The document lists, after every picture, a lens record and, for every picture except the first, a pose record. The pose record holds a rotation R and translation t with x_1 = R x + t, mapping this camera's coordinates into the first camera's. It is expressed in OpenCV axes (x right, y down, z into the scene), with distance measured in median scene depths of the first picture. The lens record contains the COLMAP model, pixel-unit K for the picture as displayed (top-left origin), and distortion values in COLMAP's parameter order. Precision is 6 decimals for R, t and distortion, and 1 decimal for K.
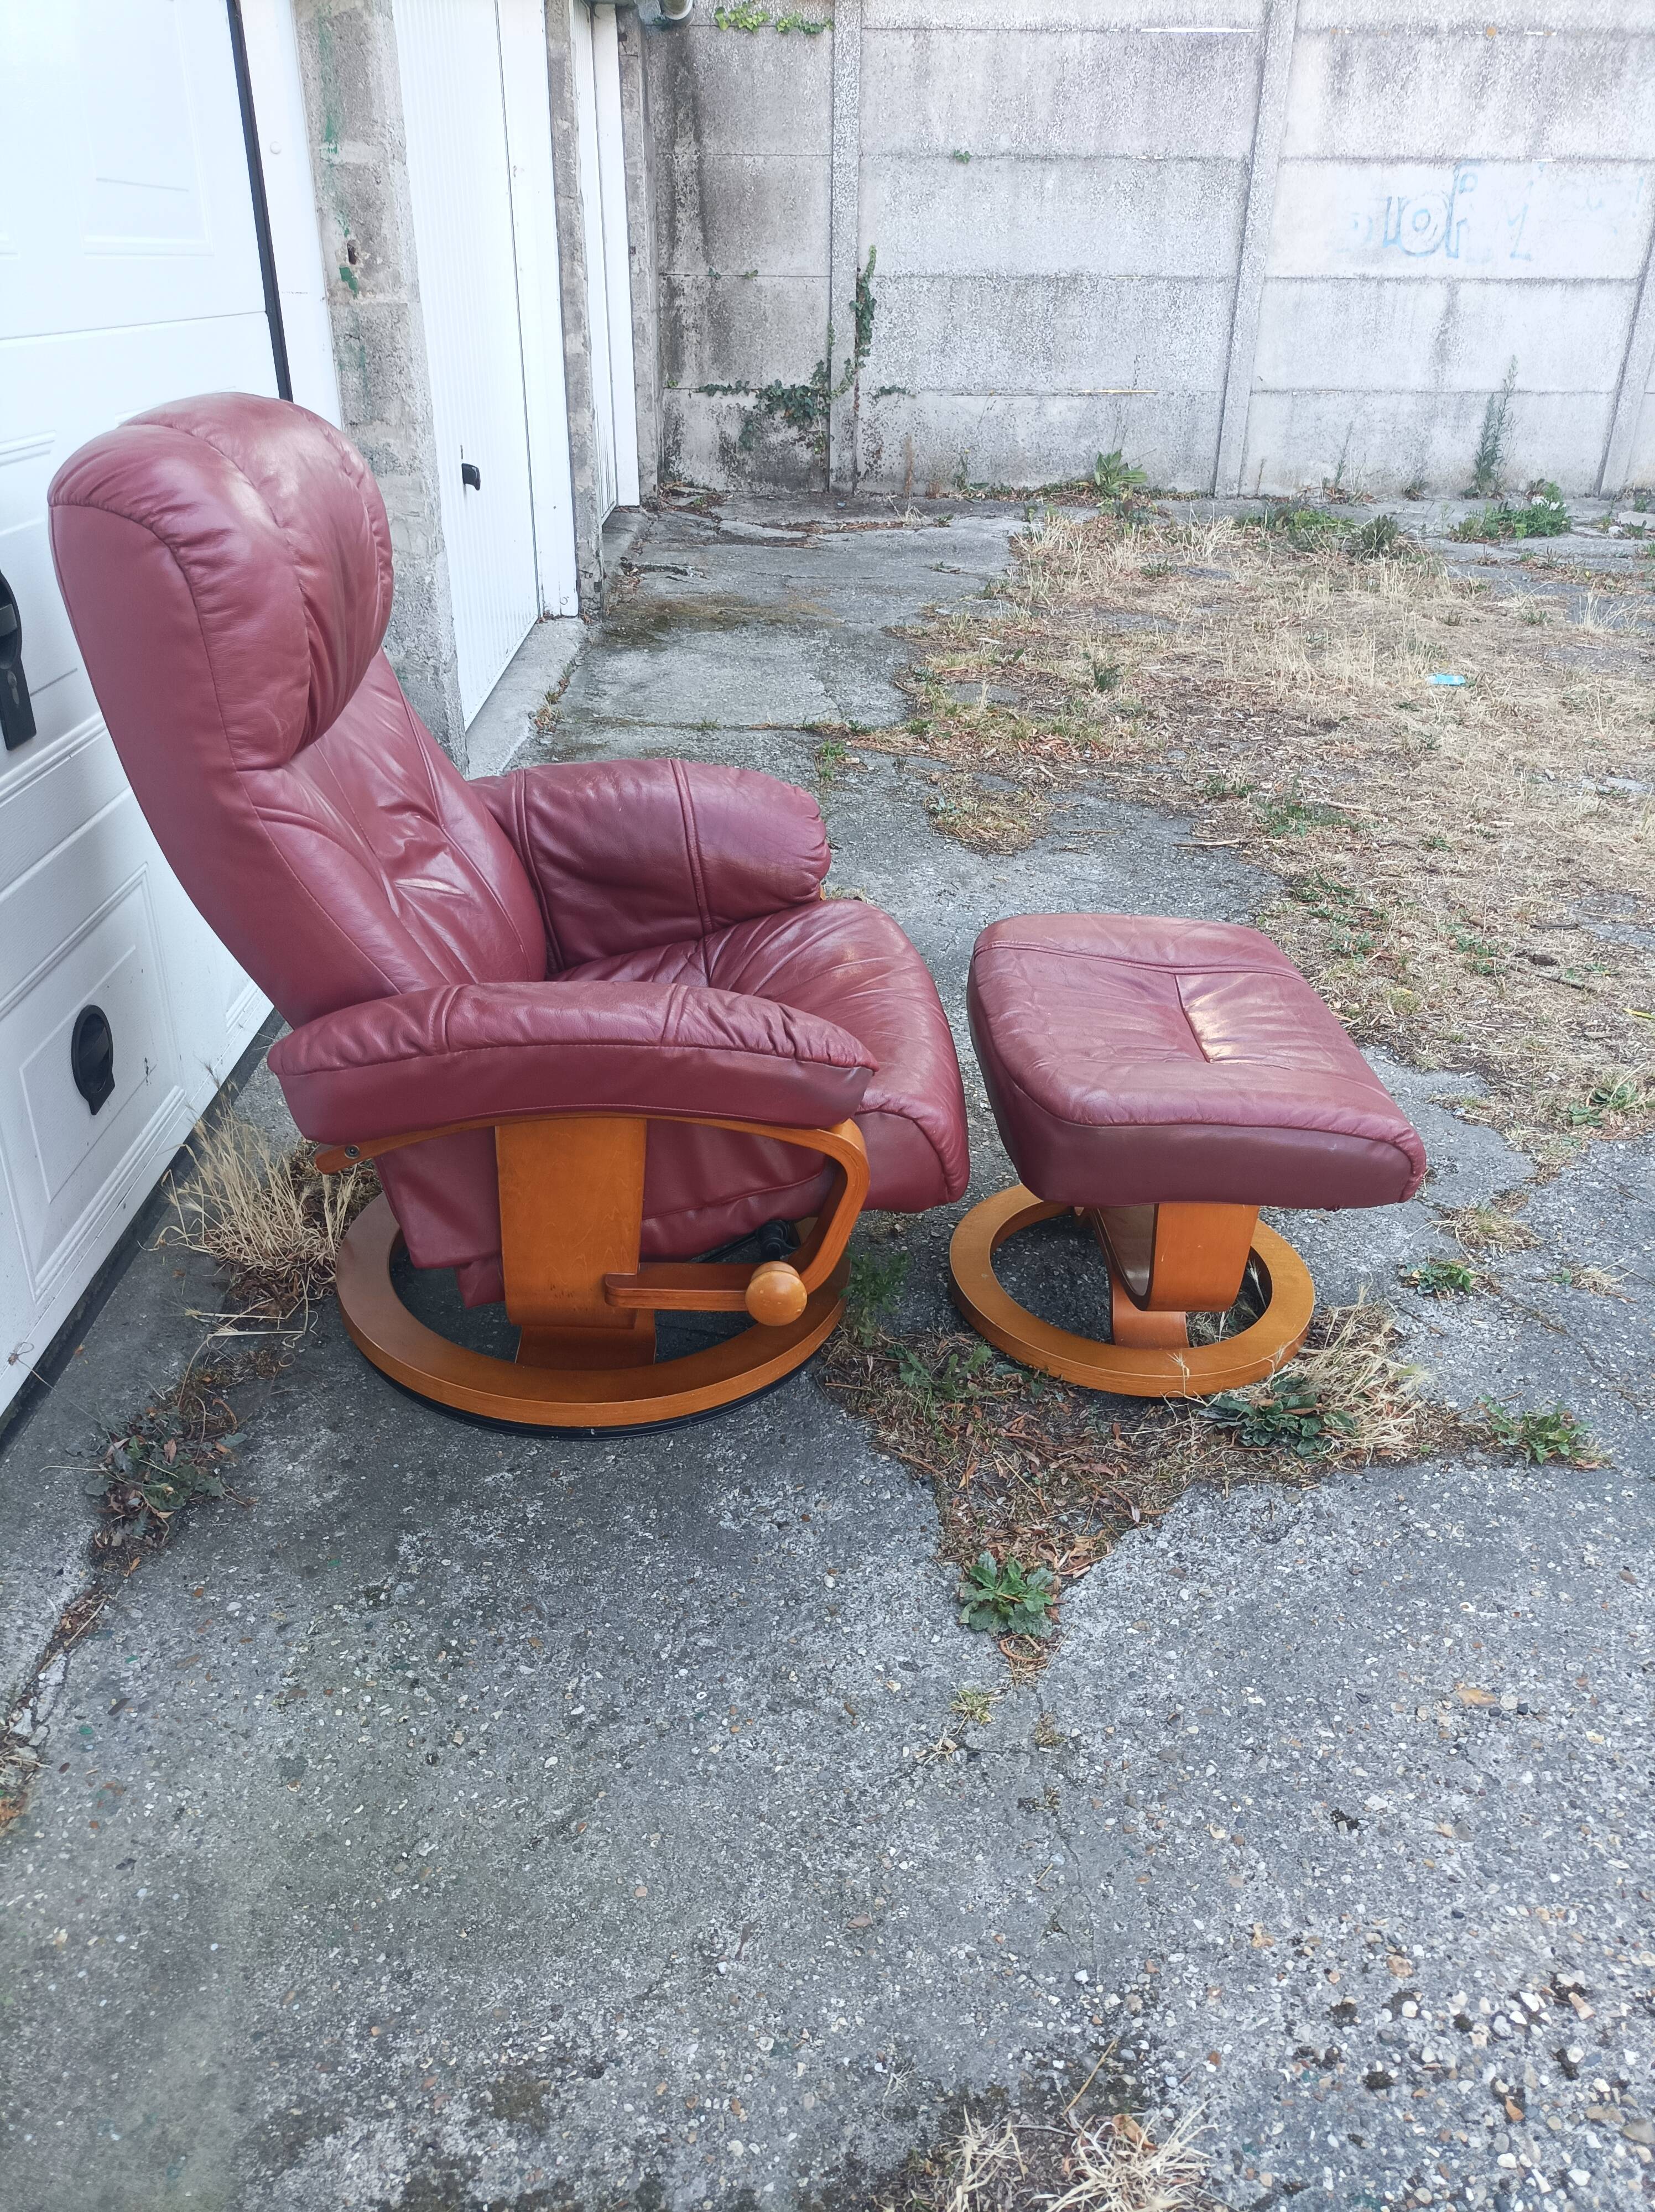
lens RADIAL K [[1654.9, 0, 822.6], [0, 1654.9, 1109.9], [0, 0, 1]] dist [0.025351, -0.006549]
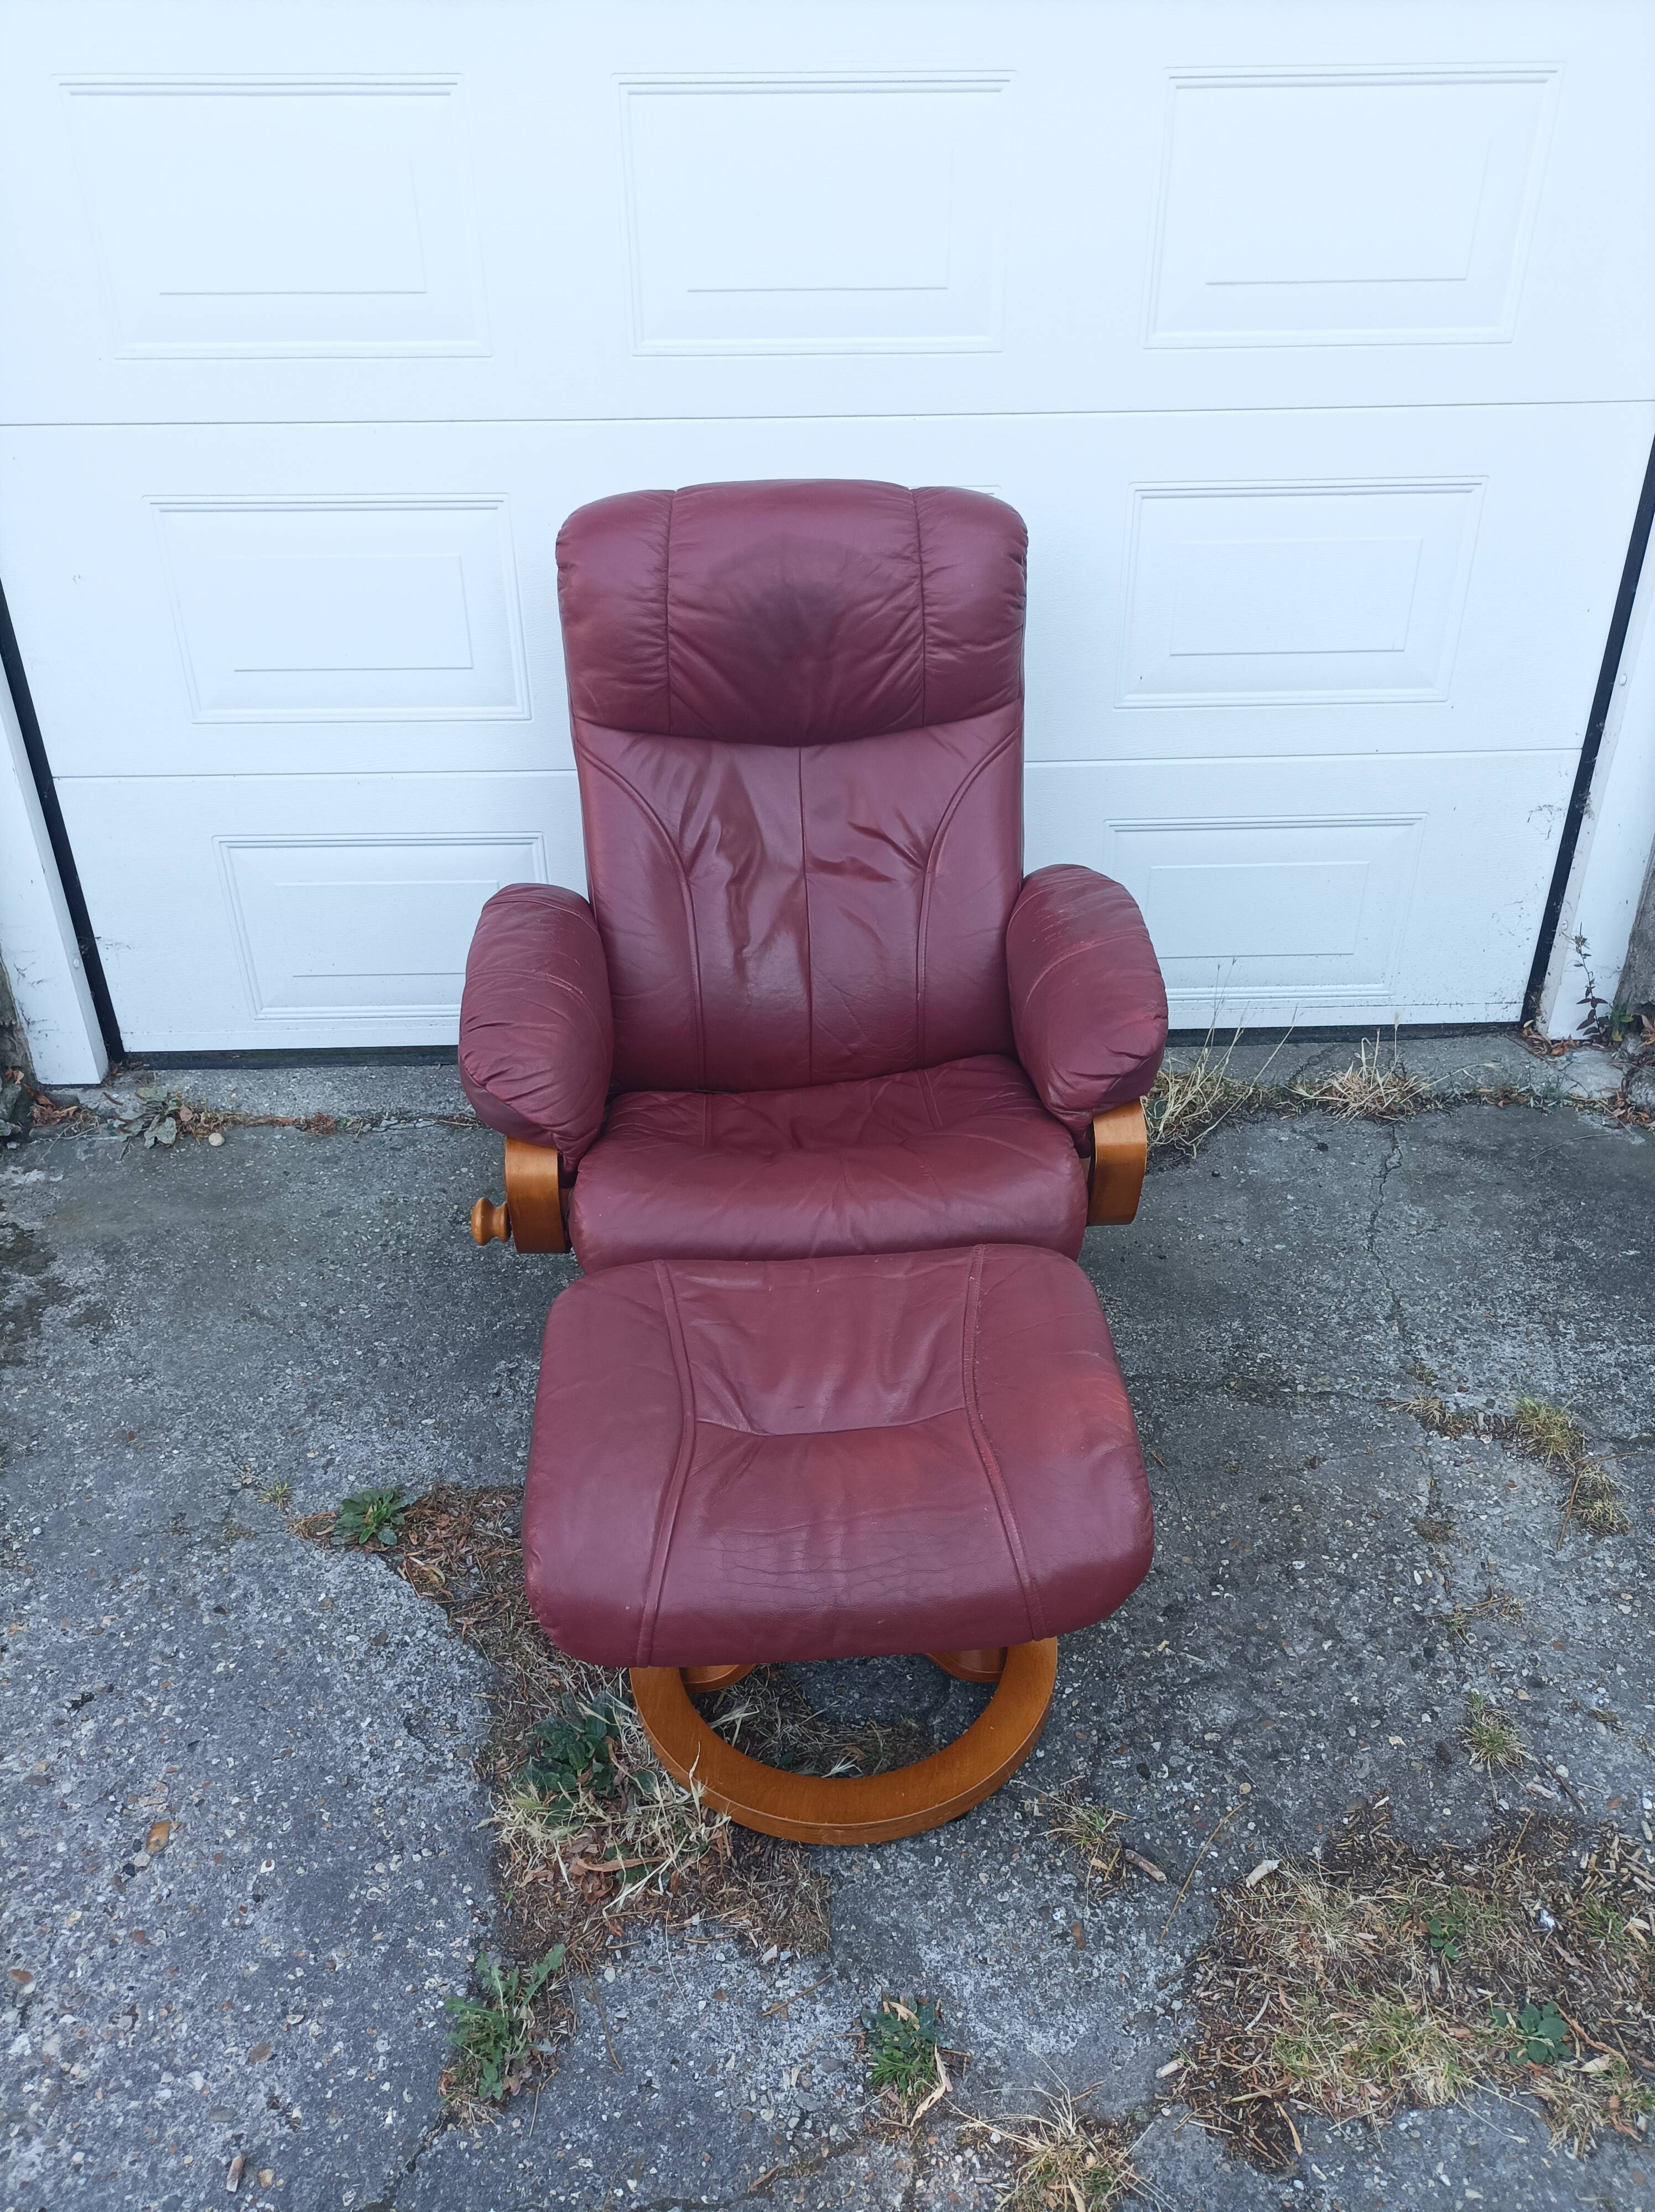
lens RADIAL K [[1648.8, 0, 824.7], [0, 1648.8, 1104.8], [0, 0, 1]] dist [0.016576, -0.006312]
pose [[-0.006254, 0.498306, -0.866979, 0.603148], [-0.445462, 0.774830, 0.448556, -0.377339], [0.895279, 0.389011, 0.217130, 0.544351]]
